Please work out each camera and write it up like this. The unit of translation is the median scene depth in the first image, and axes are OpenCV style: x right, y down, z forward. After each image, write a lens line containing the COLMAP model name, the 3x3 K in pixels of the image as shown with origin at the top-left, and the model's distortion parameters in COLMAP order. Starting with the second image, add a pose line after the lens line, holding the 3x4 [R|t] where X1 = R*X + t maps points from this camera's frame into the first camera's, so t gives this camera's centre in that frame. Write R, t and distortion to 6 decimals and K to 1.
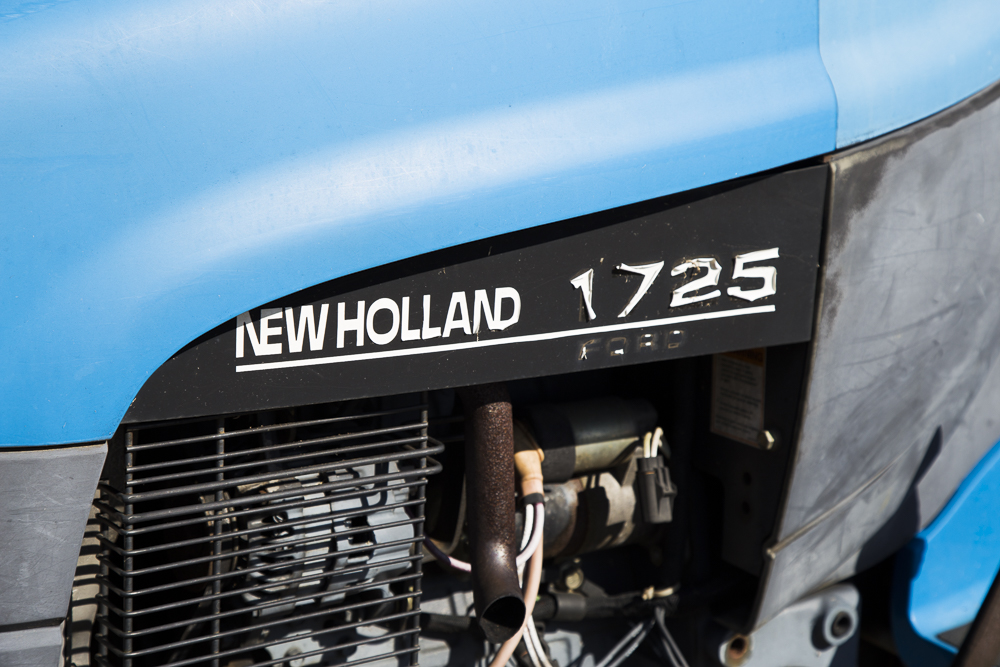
lens RADIAL K [[2165.4, 0, 500.0], [0, 2165.4, 333.5], [0, 0, 1]] dist [0.366807, 0.051862]
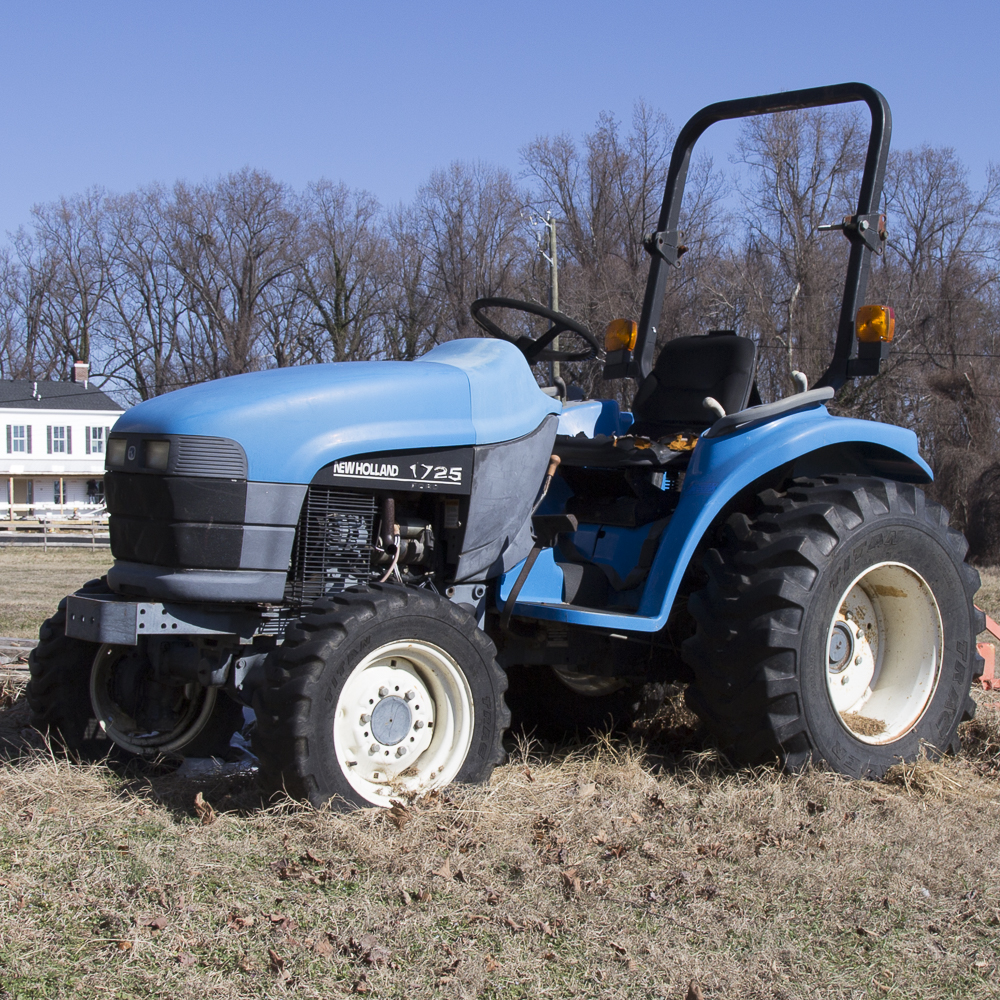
lens RADIAL K [[1895.8, 0, 501.3], [0, 1895.8, 459.4], [0, 0, 1]] dist [-0.054655, -0.123908]
pose [[0.992950, 0.031813, 0.114187, -0.190922], [-0.001257, 0.966084, -0.258224, 0.823474], [-0.118529, 0.256260, 0.959313, -2.279638]]
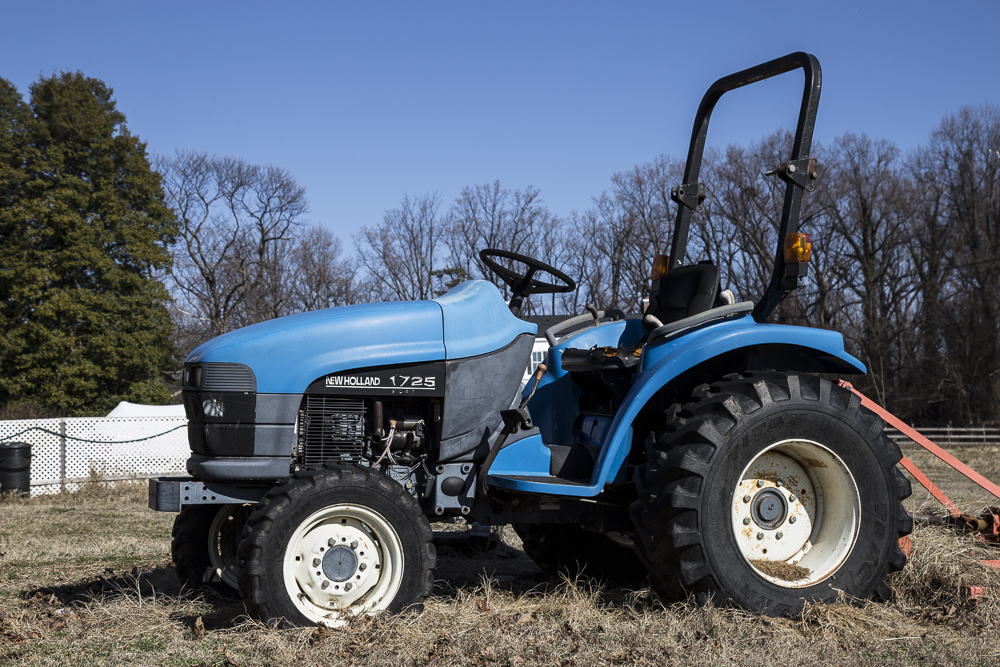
lens RADIAL K [[1532.7, 0, 500.0], [0, 1532.7, 333.5], [0, 0, 1]] dist [0.220686, 0.032129]
pose [[0.979517, -0.014027, -0.200874, 1.033870], [-0.042685, 0.960436, -0.275210, 0.880359], [0.196787, 0.278147, 0.940164, -2.518530]]
